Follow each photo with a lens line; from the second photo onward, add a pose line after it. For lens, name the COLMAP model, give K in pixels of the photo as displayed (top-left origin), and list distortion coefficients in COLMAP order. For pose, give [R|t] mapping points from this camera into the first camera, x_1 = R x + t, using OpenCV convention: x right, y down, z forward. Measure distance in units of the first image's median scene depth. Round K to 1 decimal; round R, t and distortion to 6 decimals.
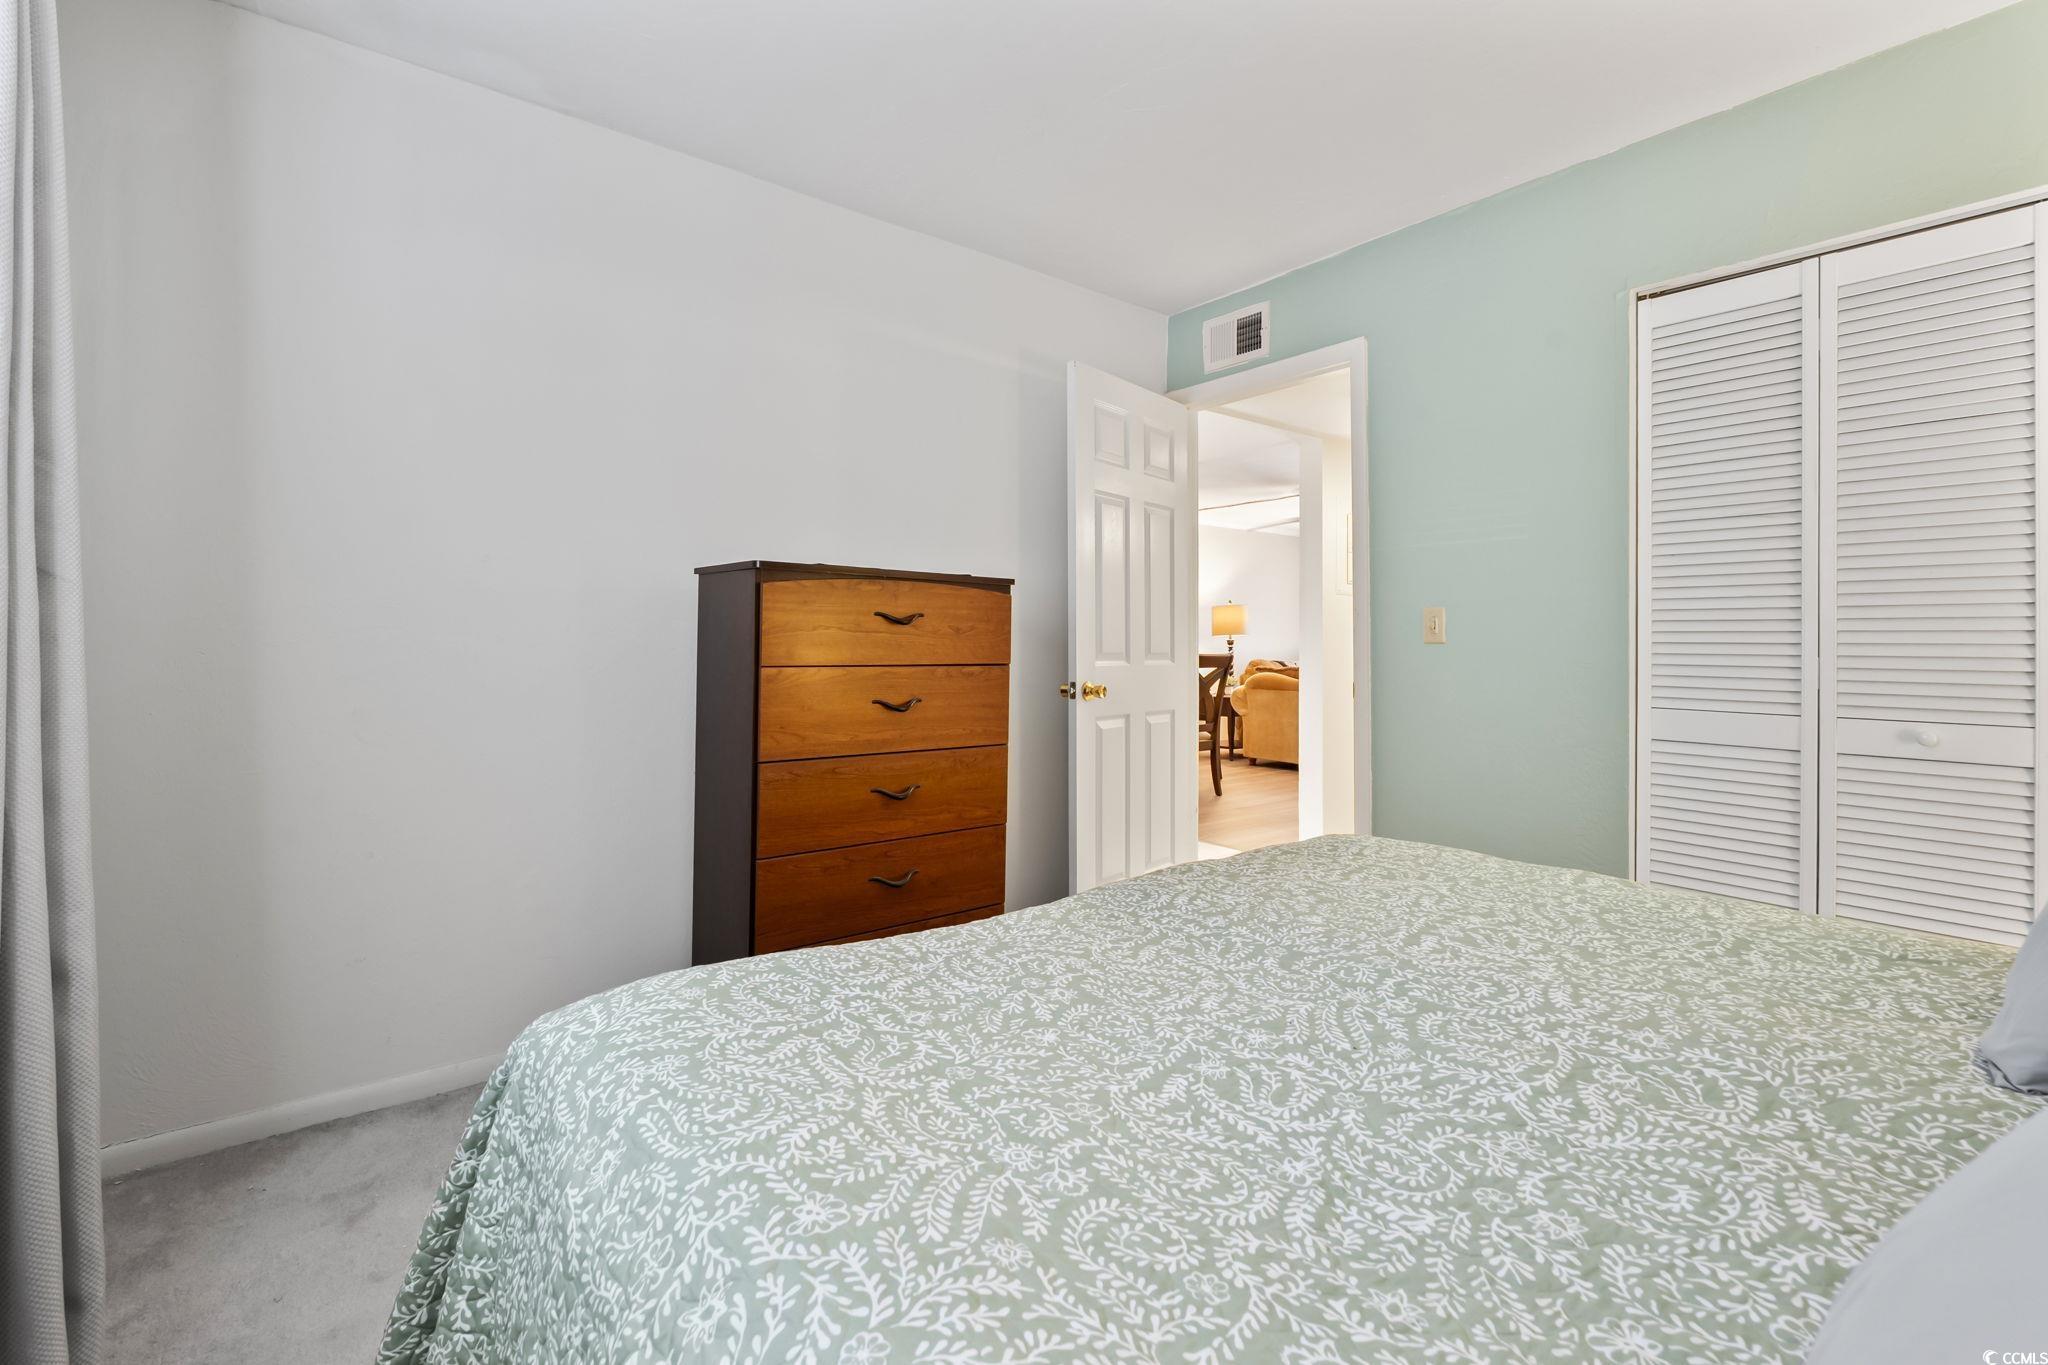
lens RADIAL K [[911.8, 0, 1019.6], [0, 911.8, 632.7], [0, 0, 1]] dist [-0.001027, -0.000439]
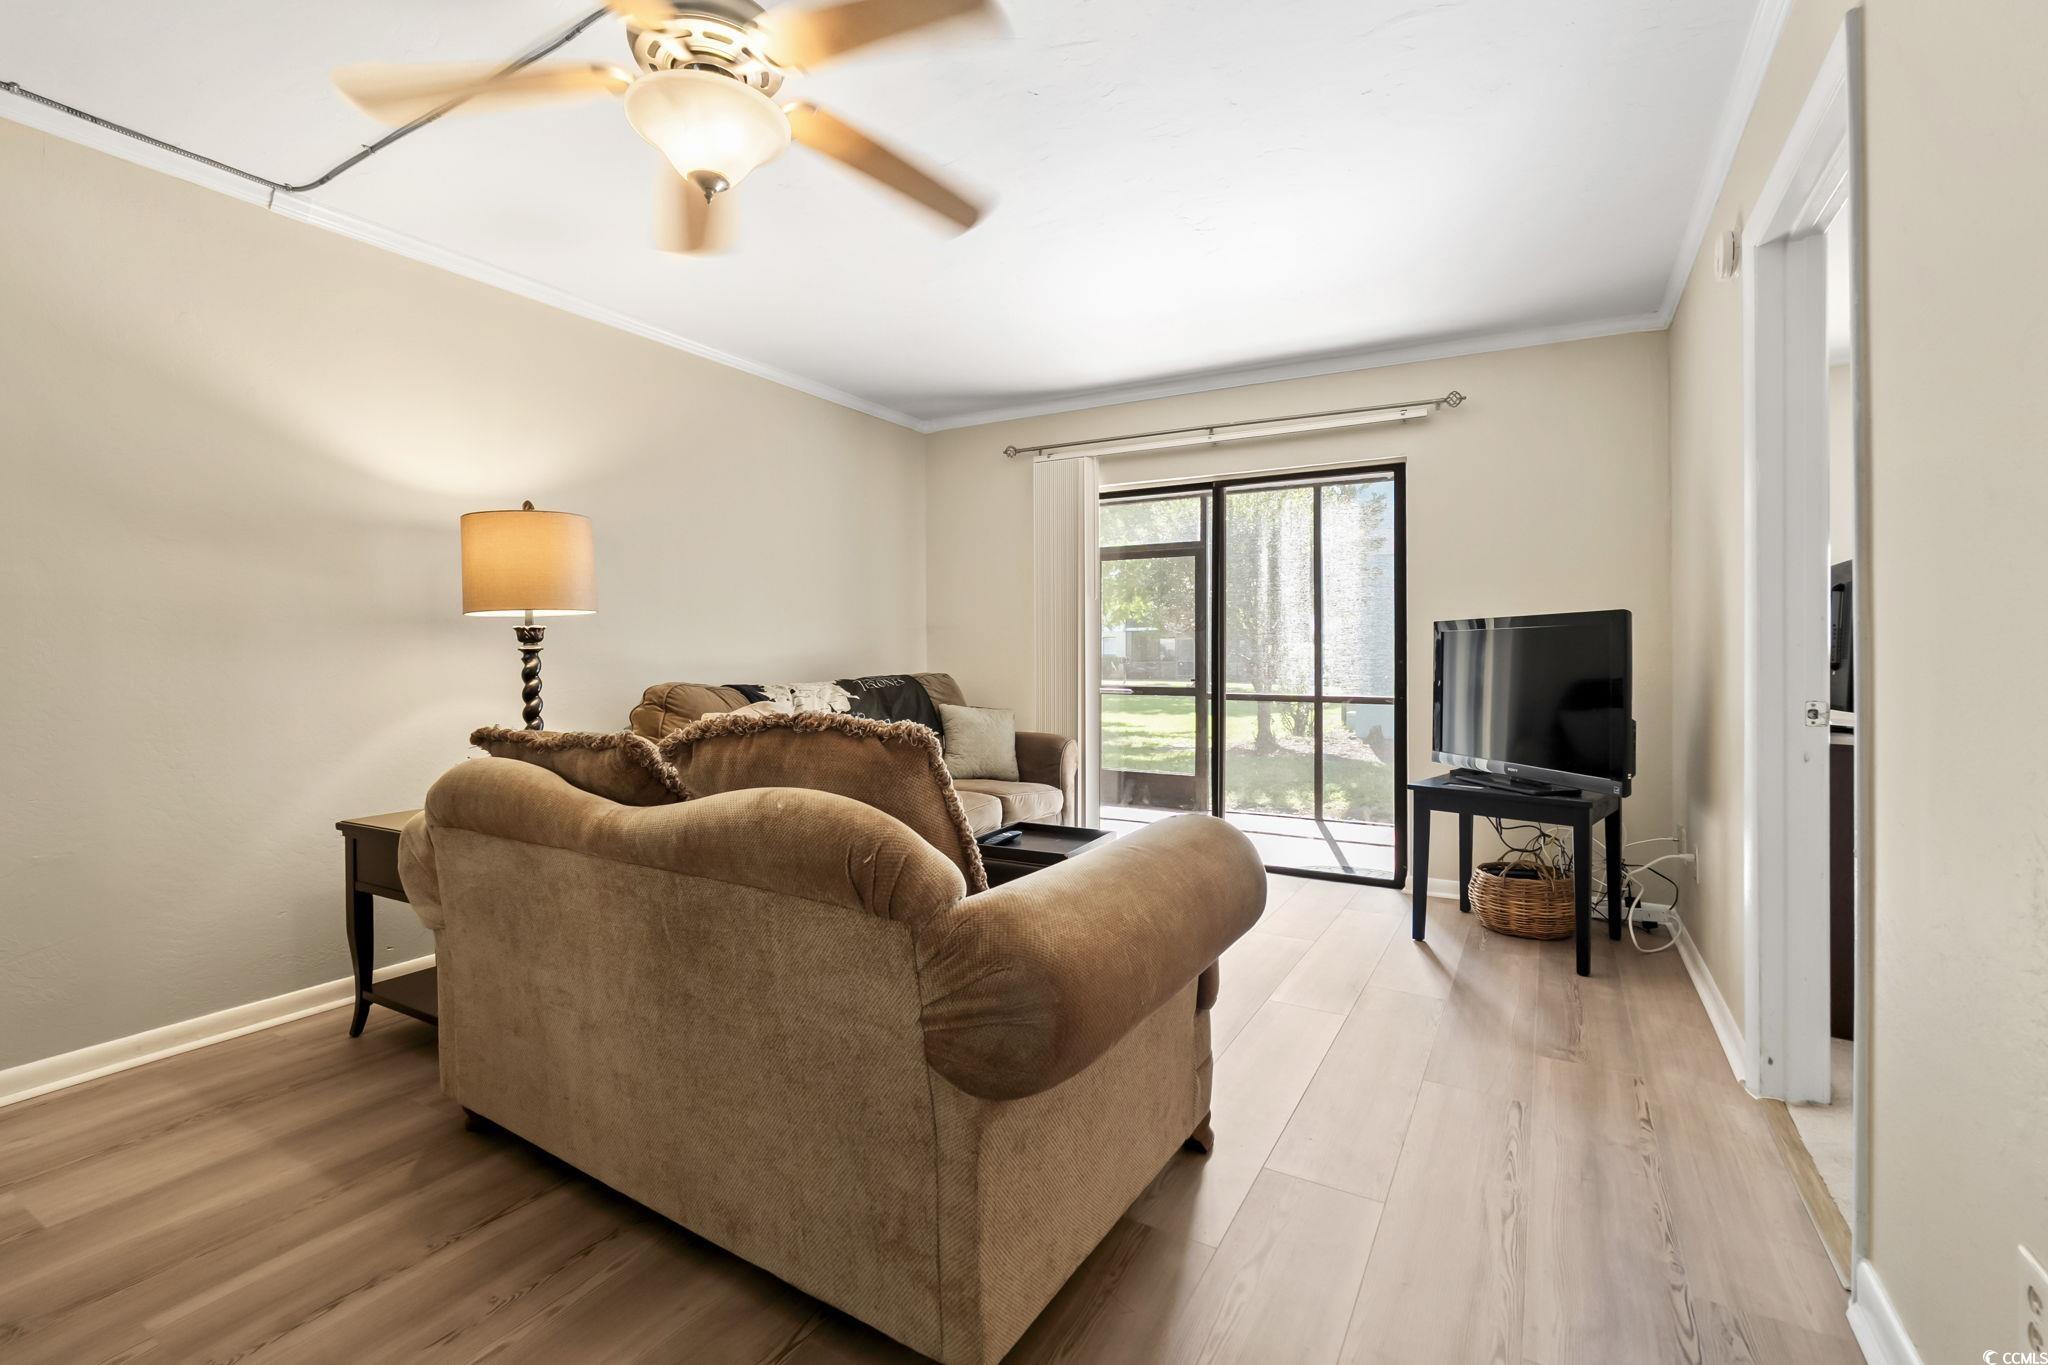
lens RADIAL K [[904.4, 0, 1012.7], [0, 904.4, 647.8], [0, 0, 1]] dist [-0.002018, -0.000072]
pose [[0.936411, -0.005691, 0.350860, 0.291905], [0.002455, 0.999950, 0.009667, 0.013324], [-0.350898, -0.008191, 0.936378, 0.684557]]
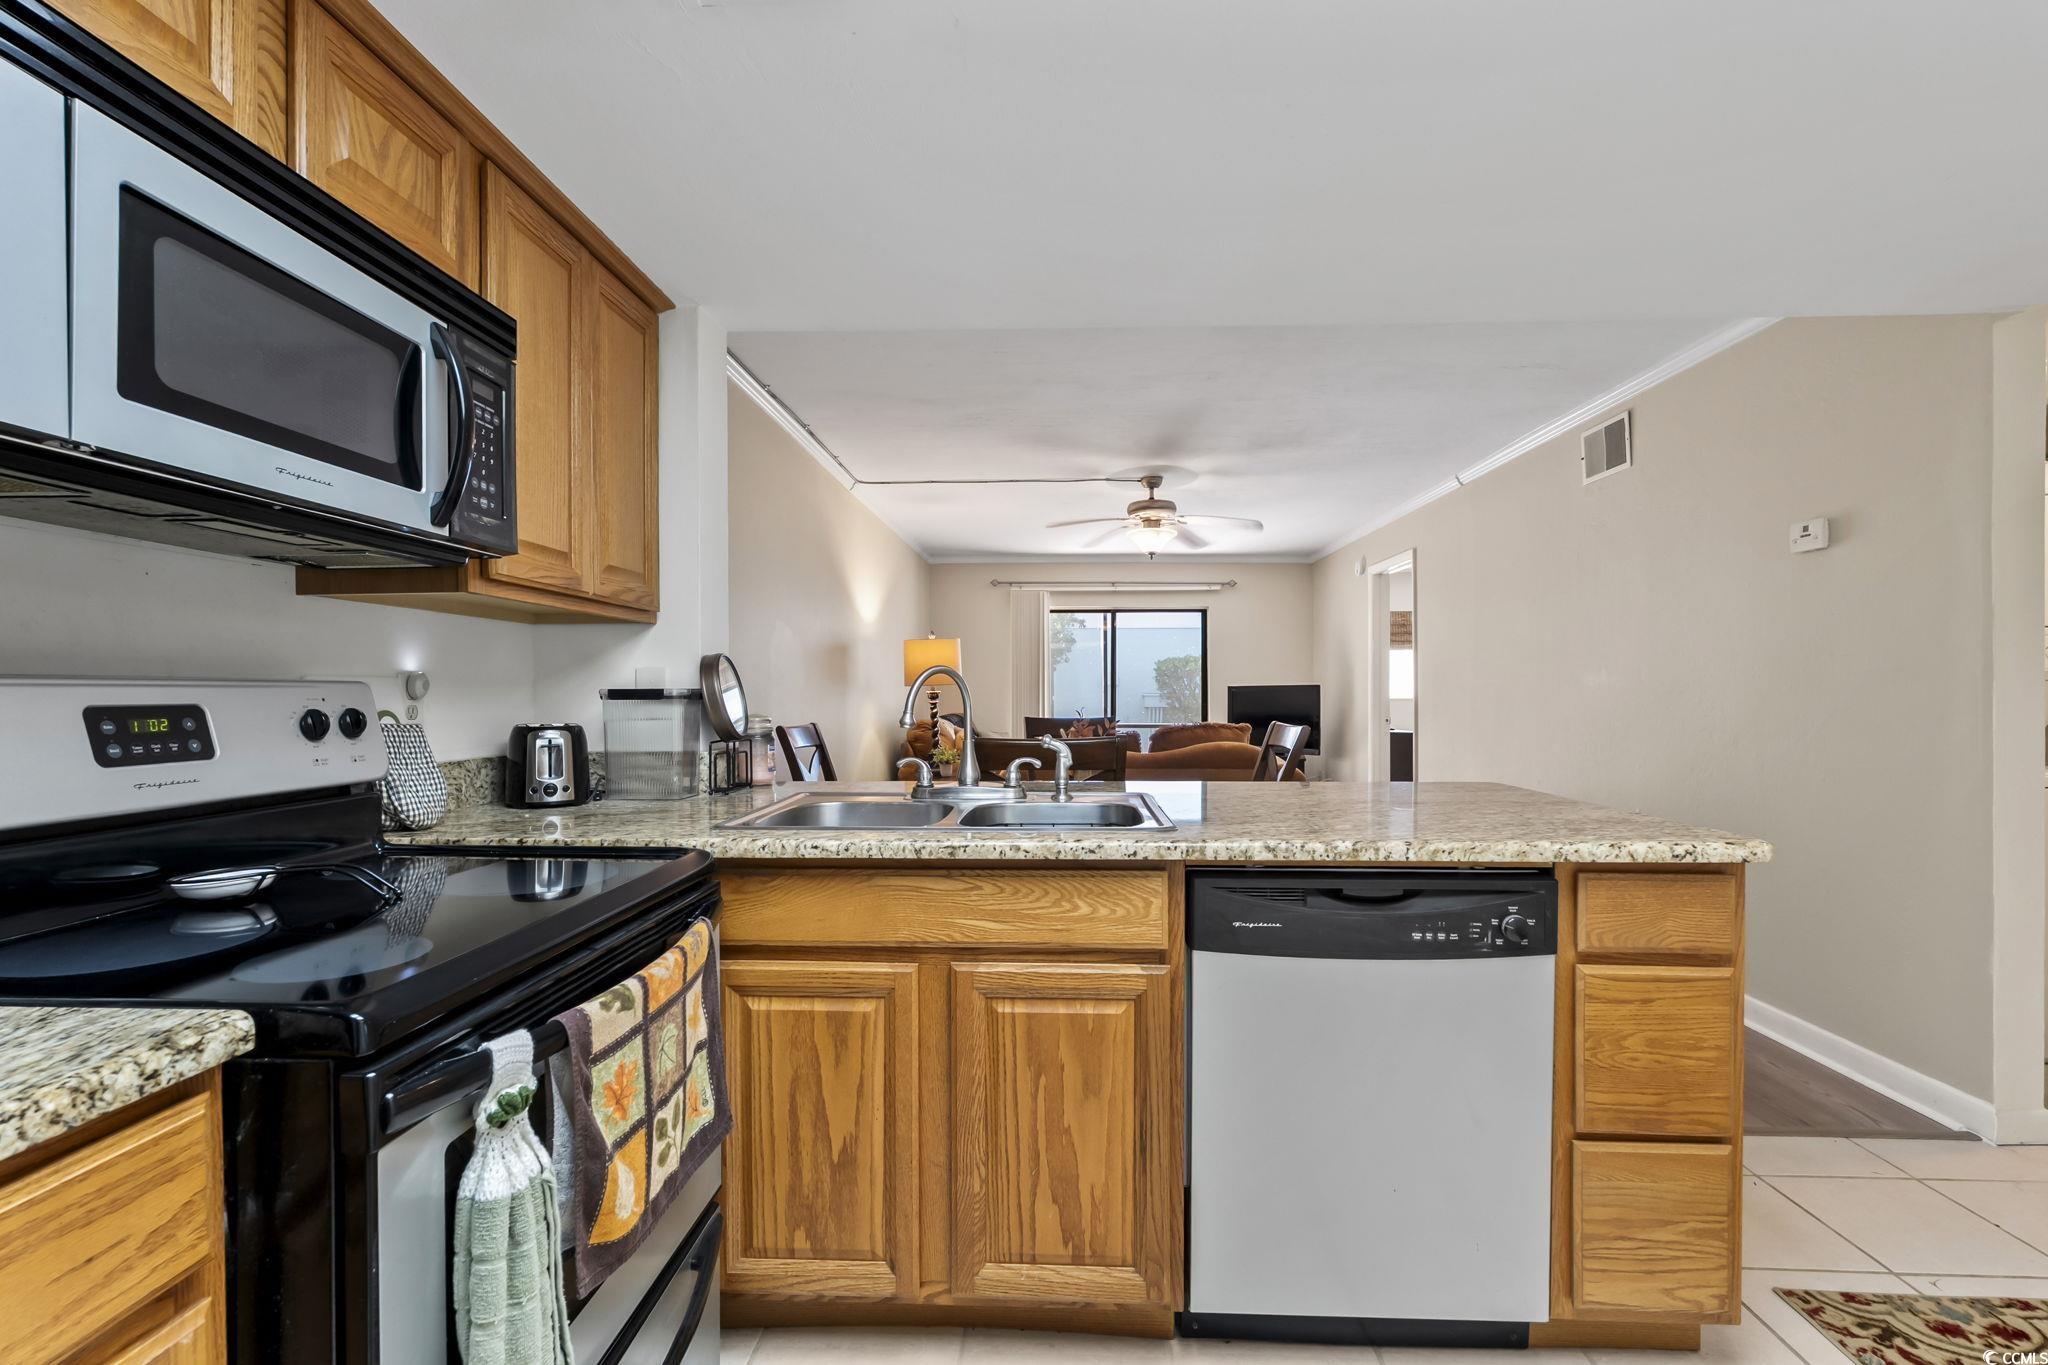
lens RADIAL K [[915.5, 0, 1024.0], [0, 915.5, 682.5], [0, 0, 1]] dist [-0.001630, -0.001143]
pose [[0.660645, 0.000809, 0.750698, -0.229188], [-0.002798, 0.999995, 0.001384, 0.000536], [-0.750693, -0.003015, 0.660644, 0.550832]]
